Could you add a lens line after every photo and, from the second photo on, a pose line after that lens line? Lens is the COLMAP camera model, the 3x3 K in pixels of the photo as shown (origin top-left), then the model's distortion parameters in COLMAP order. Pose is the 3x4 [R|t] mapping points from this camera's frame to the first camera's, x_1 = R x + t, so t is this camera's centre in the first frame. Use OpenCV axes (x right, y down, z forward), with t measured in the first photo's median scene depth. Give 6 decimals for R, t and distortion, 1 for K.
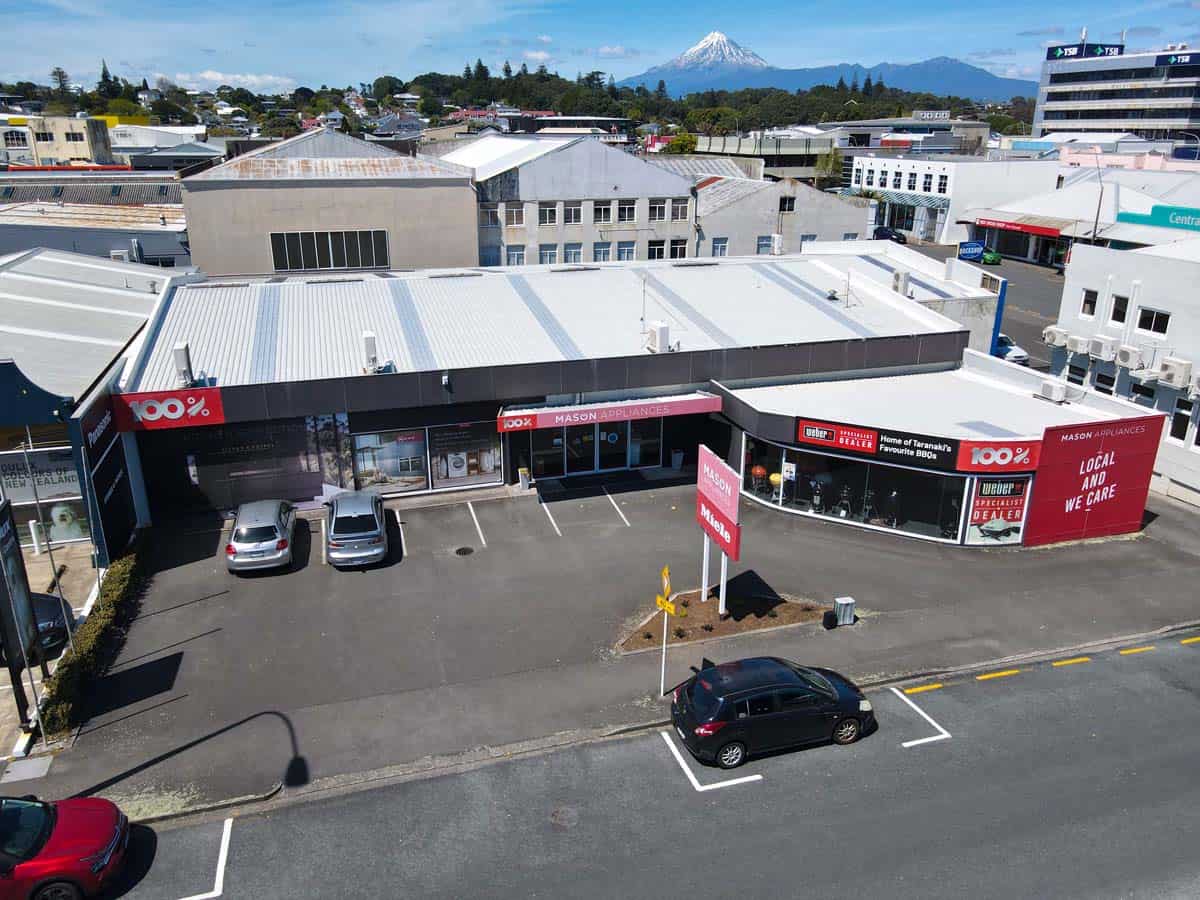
lens RADIAL K [[866.7, 0, 590.8], [0, 866.7, 450.2], [0, 0, 1]] dist [0.008385, 0.012213]
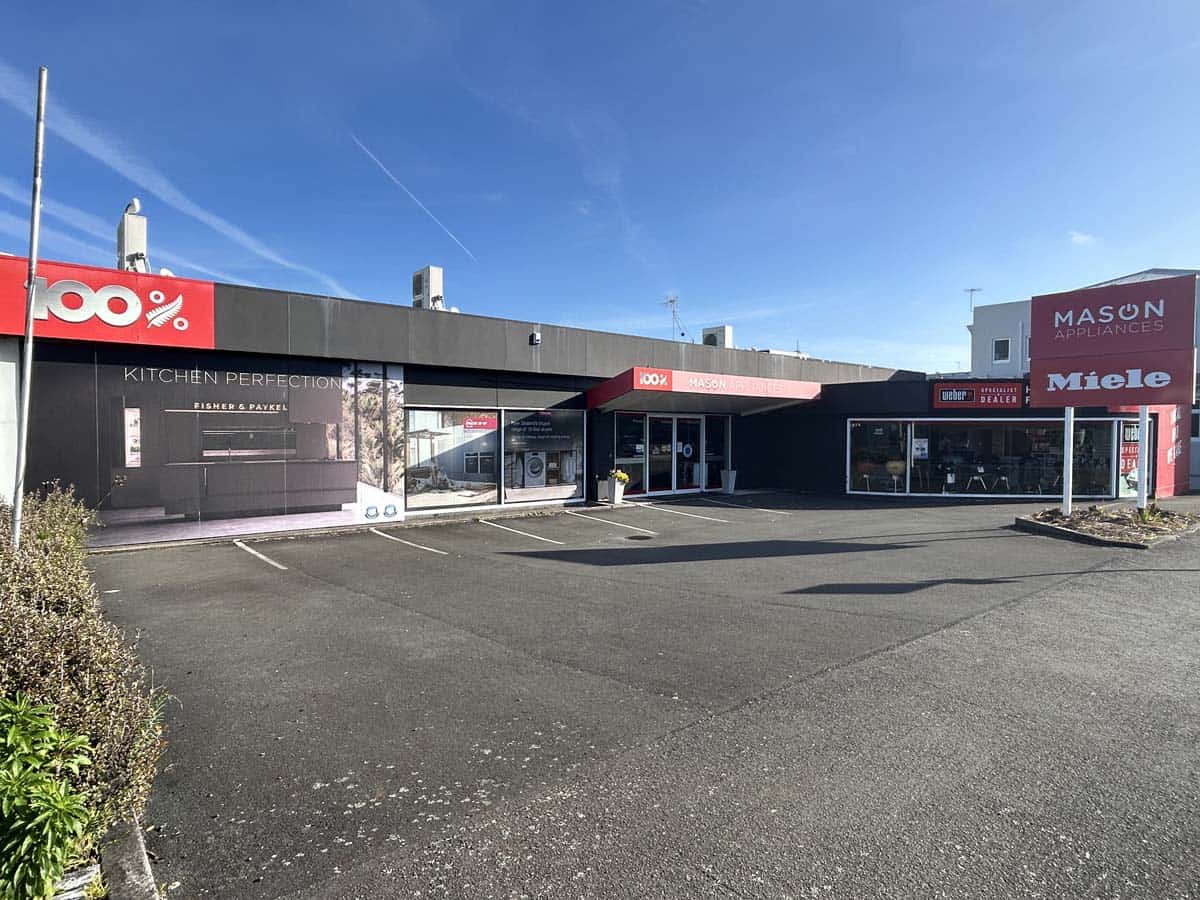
lens RADIAL K [[668.7, 0, 591.7], [0, 668.7, 472.2], [0, 0, 1]] dist [-0.011886, 0.001312]
pose [[0.924006, -0.019345, 0.381889, -0.341034], [0.131280, 0.954063, -0.269313, 0.185427], [-0.359136, 0.298982, 0.884099, 0.518222]]
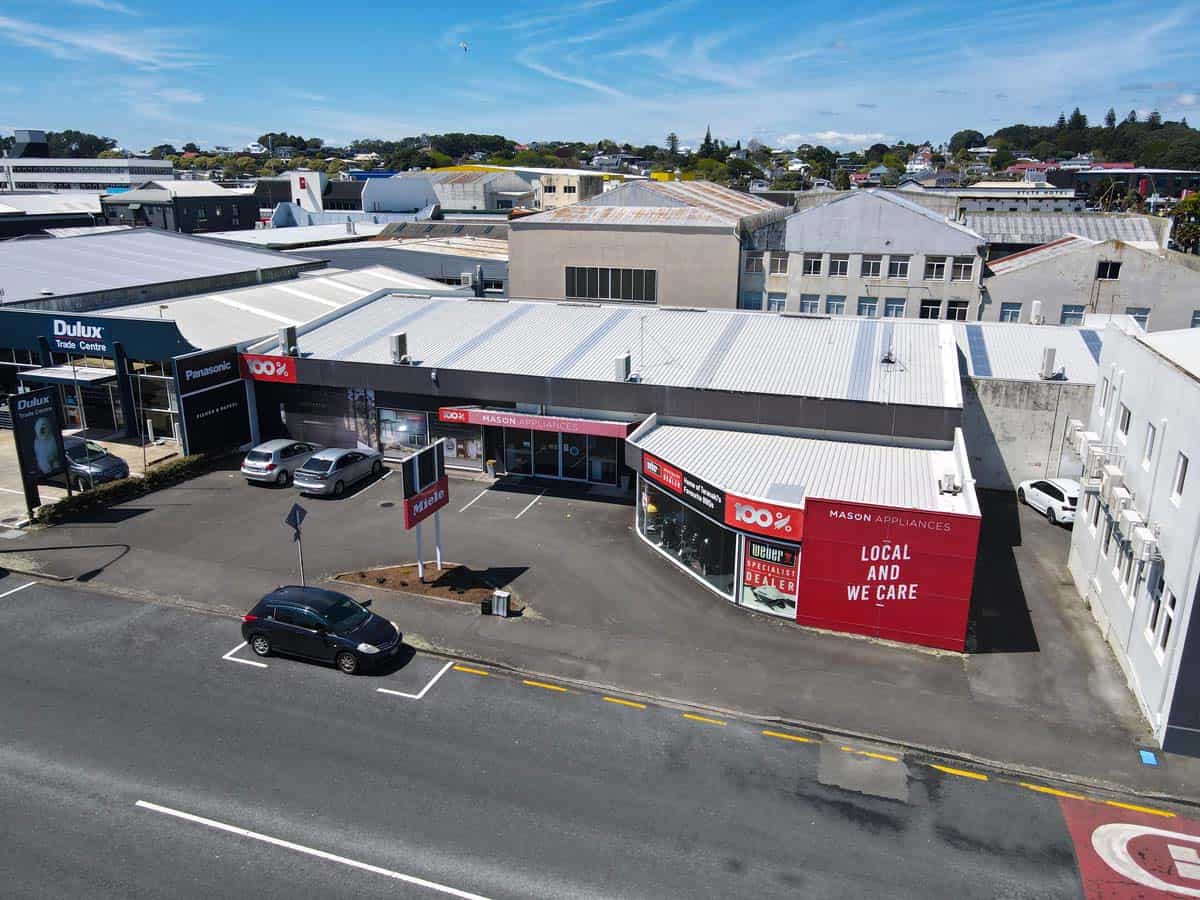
lens RADIAL K [[866.7, 0, 598.1], [0, 866.7, 450.4], [0, 0, 1]] dist [0.008385, 0.012213]
pose [[0.818815, 0.173302, -0.547274, 0.739218], [-0.203599, 0.979040, 0.005408, -0.030100], [0.536740, 0.106996, 0.836936, 0.080838]]
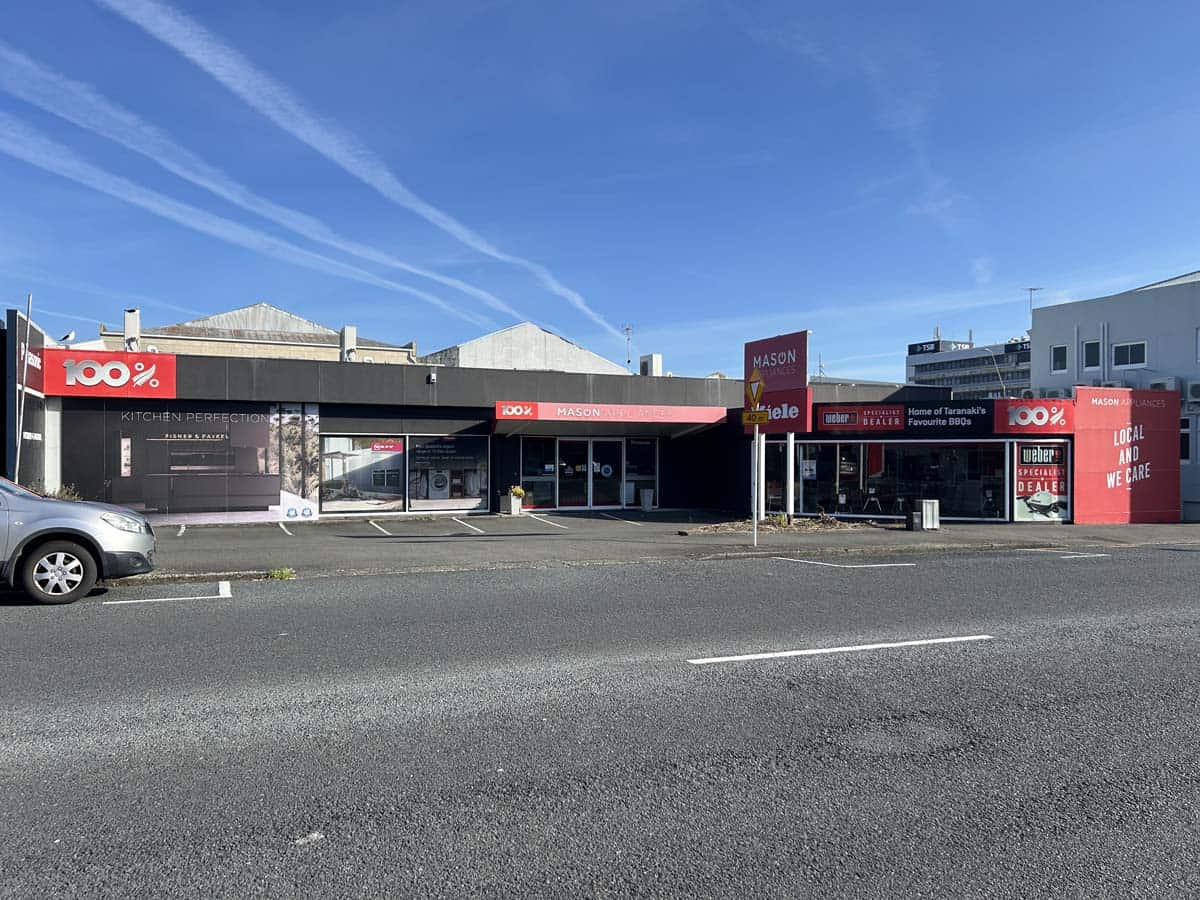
lens RADIAL K [[866.7, 0, 594.5], [0, 866.7, 477.5], [0, 0, 1]] dist [0.008385, 0.012213]
pose [[0.993367, 0.000808, 0.114984, -0.102594], [0.036503, 0.946034, -0.322005, 0.316007], [-0.109039, 0.324067, 0.939729, 0.162944]]
